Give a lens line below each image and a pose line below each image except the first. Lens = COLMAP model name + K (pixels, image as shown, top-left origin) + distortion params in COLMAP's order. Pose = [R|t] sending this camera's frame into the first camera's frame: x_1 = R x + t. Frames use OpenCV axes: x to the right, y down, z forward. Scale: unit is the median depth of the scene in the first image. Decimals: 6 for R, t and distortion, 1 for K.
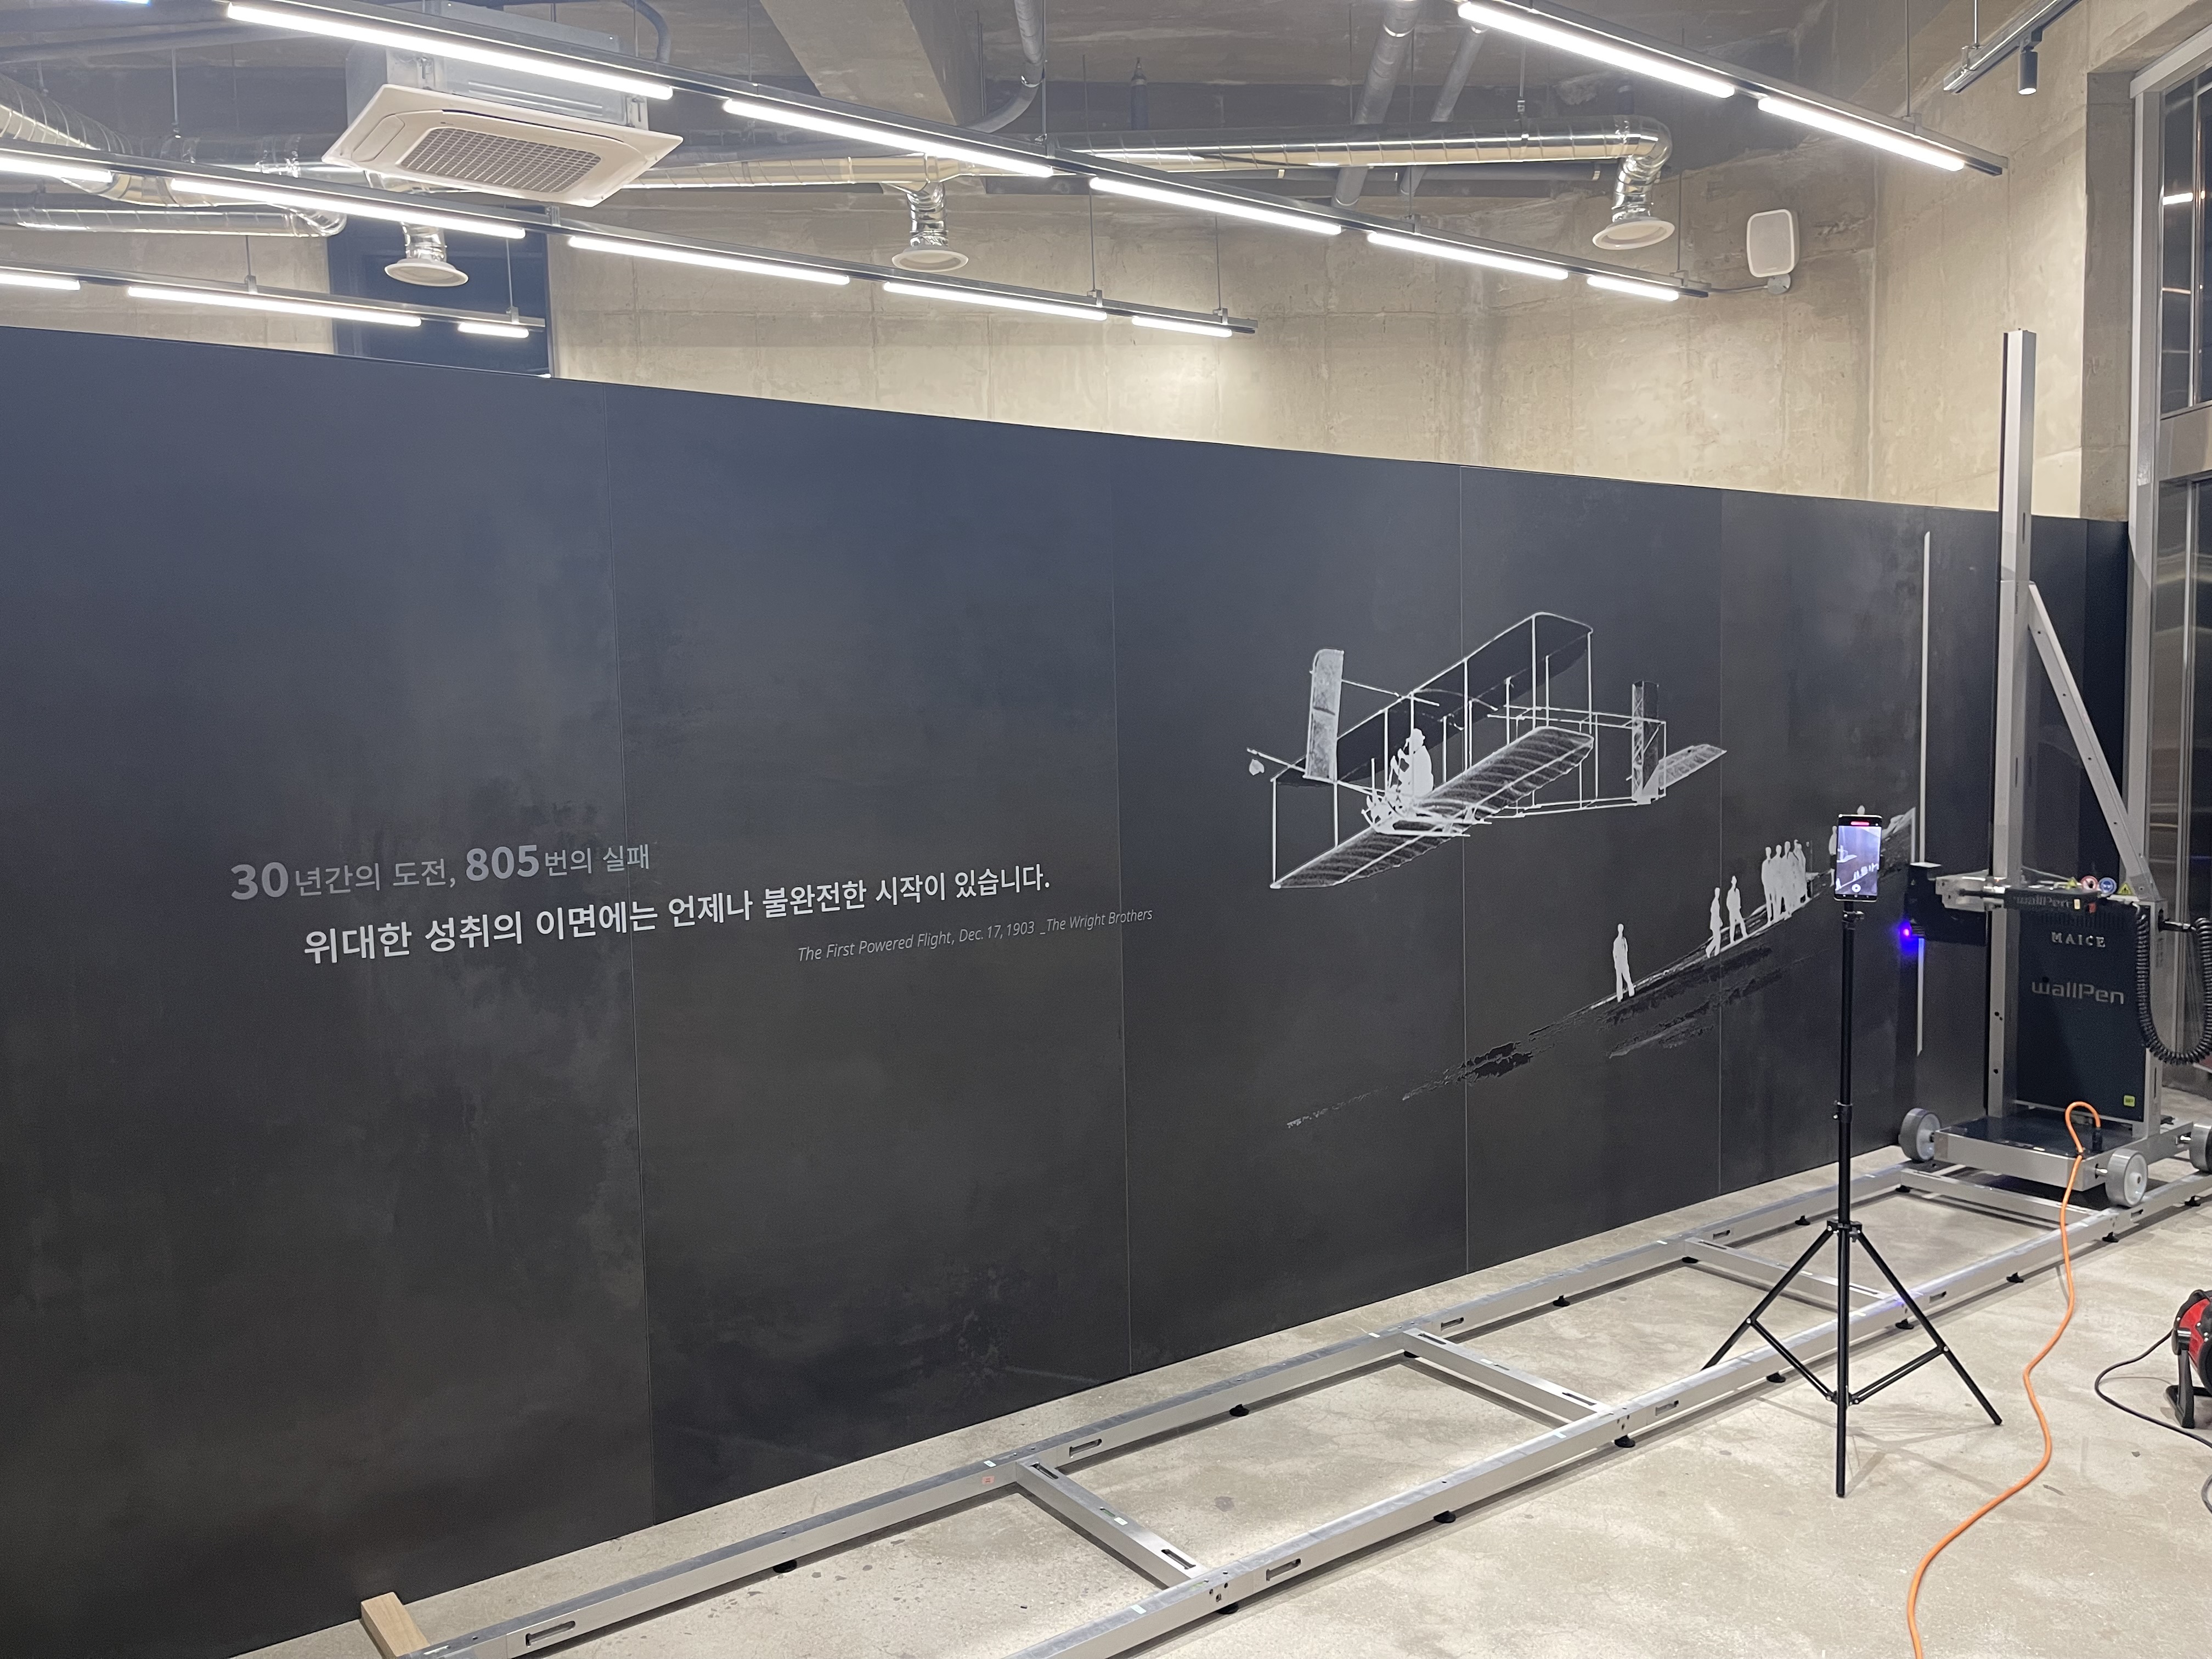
lens RADIAL K [[1648.8, 0, 1109.1], [0, 1648.8, 829.6], [0, 0, 1]] dist [0.046923, -0.027105]
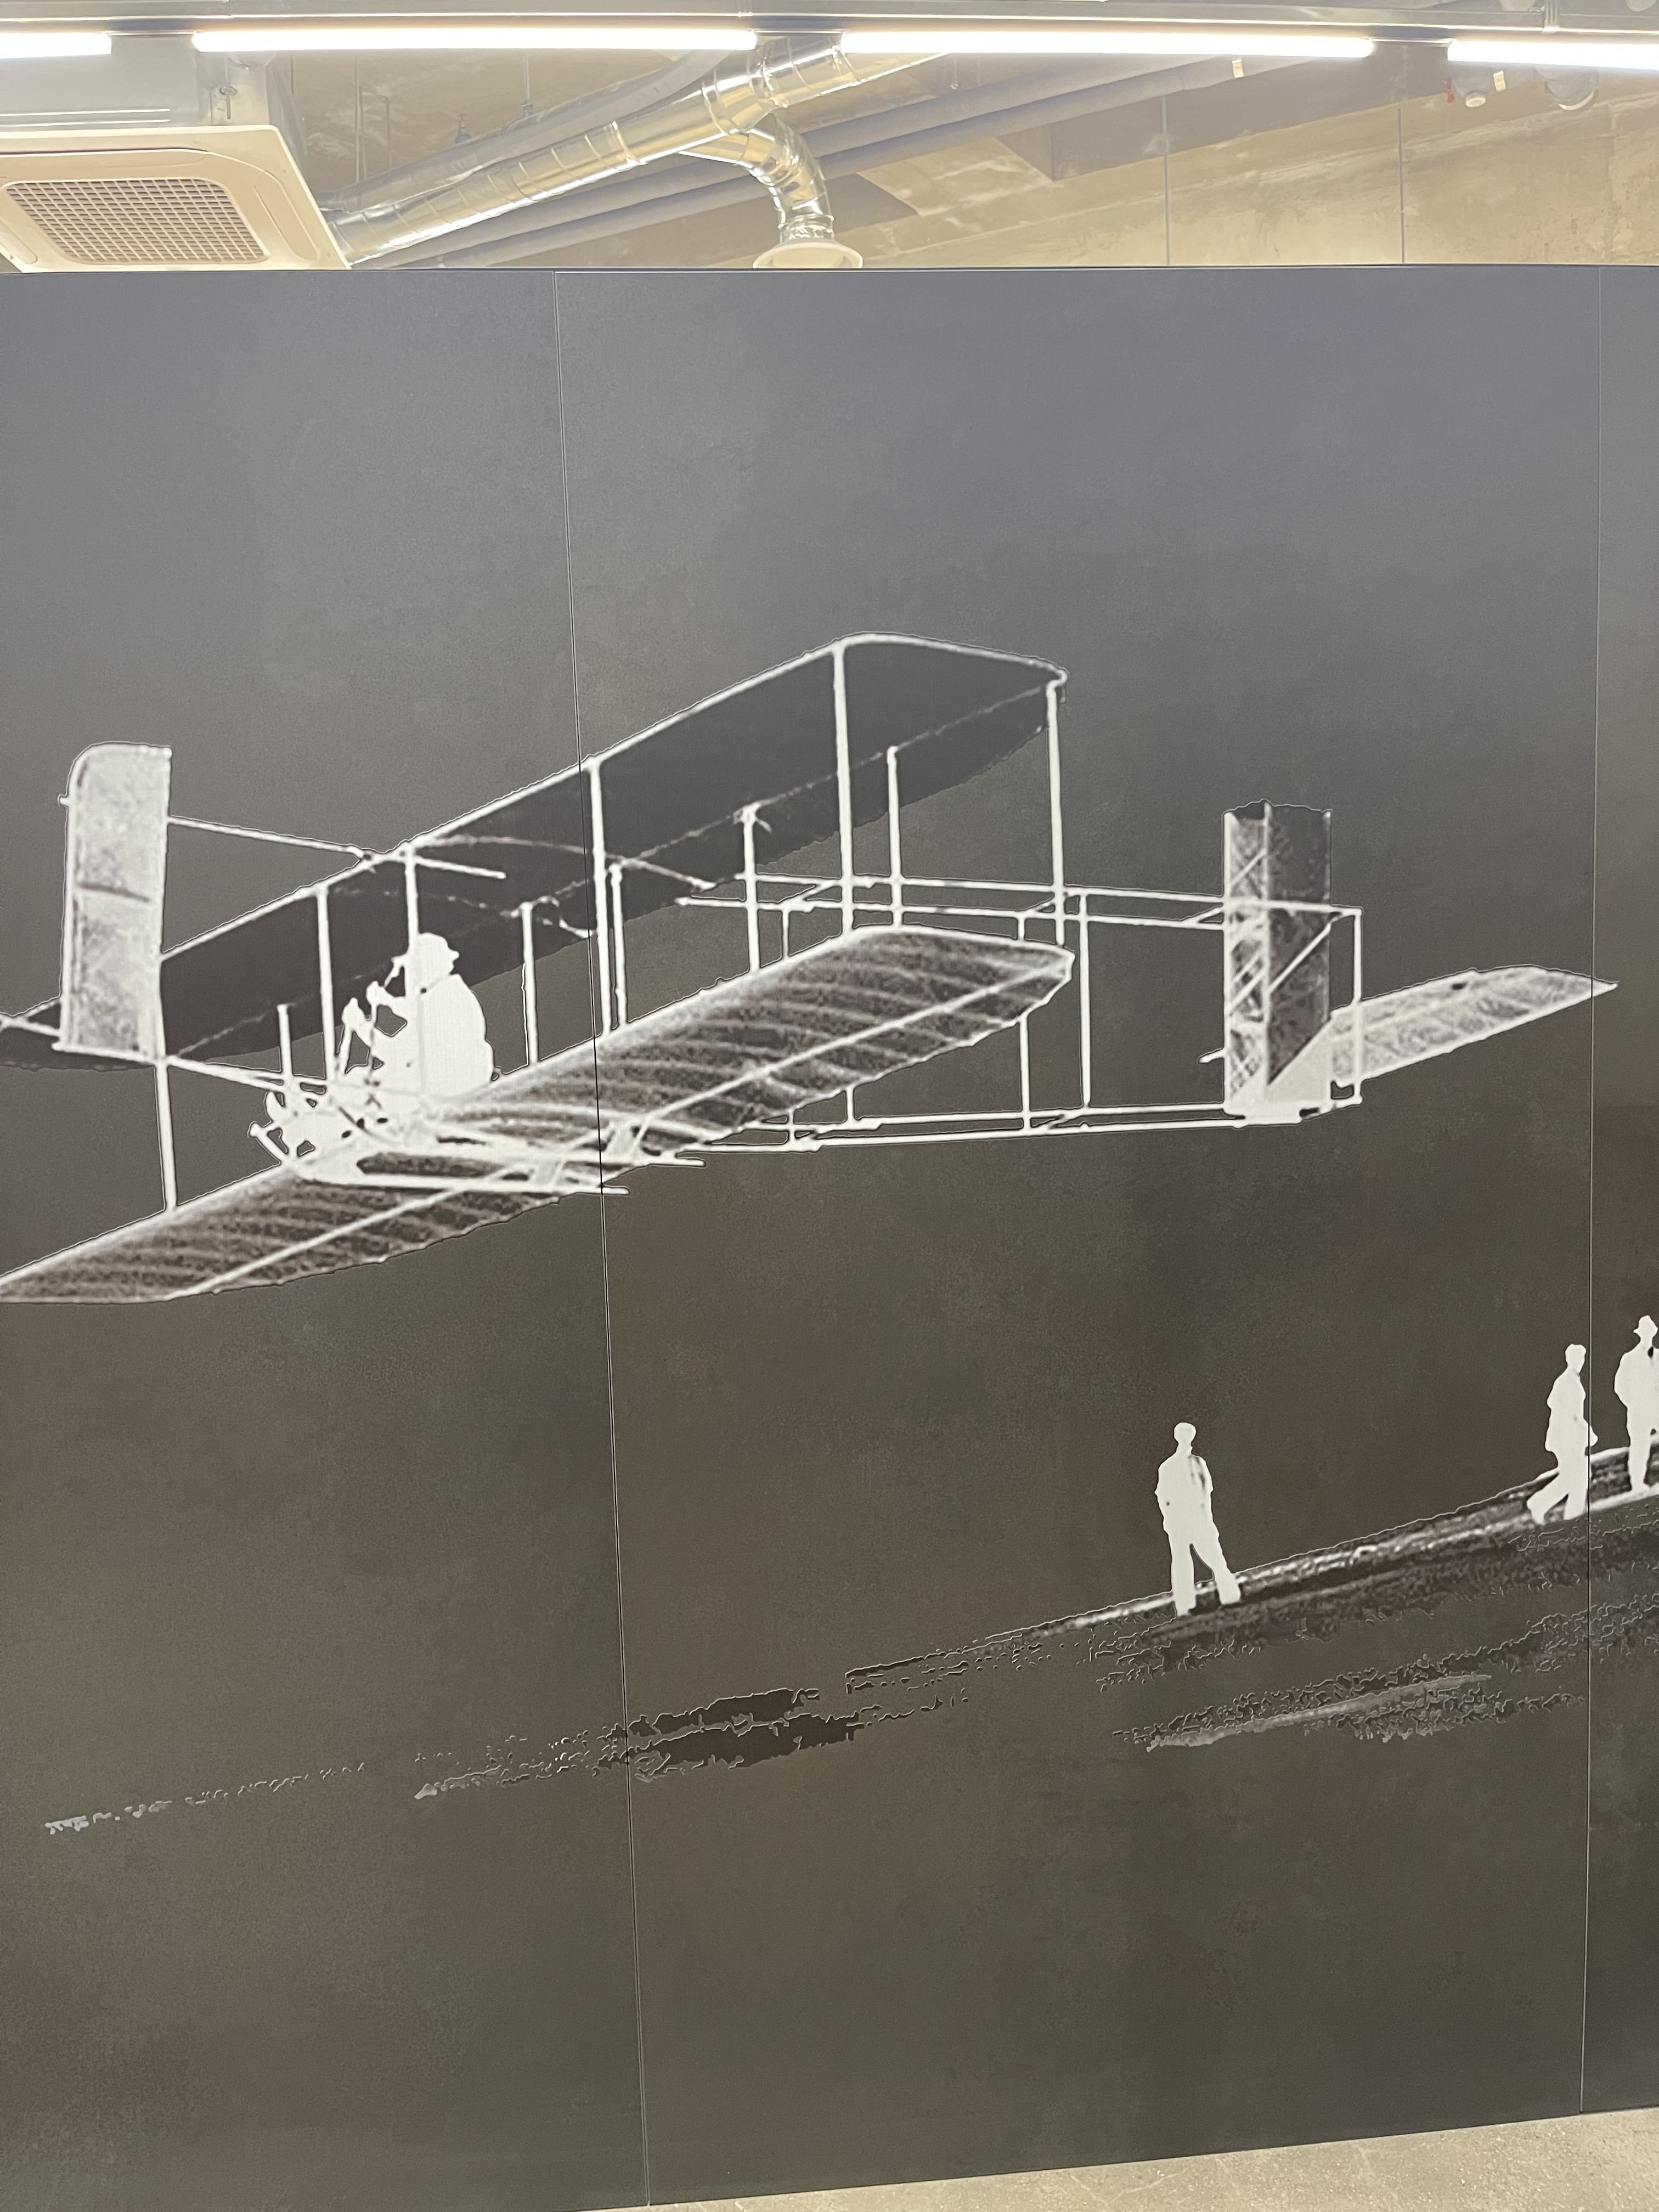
lens RADIAL K [[1648.8, 0, 825.9], [0, 1648.8, 1100.1], [0, 0, 1]] dist [0.046923, -0.027105]
pose [[0.860393, 0.043331, -0.507786, 0.460715], [-0.024106, 0.998724, 0.044380, -0.038097], [0.509061, -0.025944, 0.860339, 0.656239]]
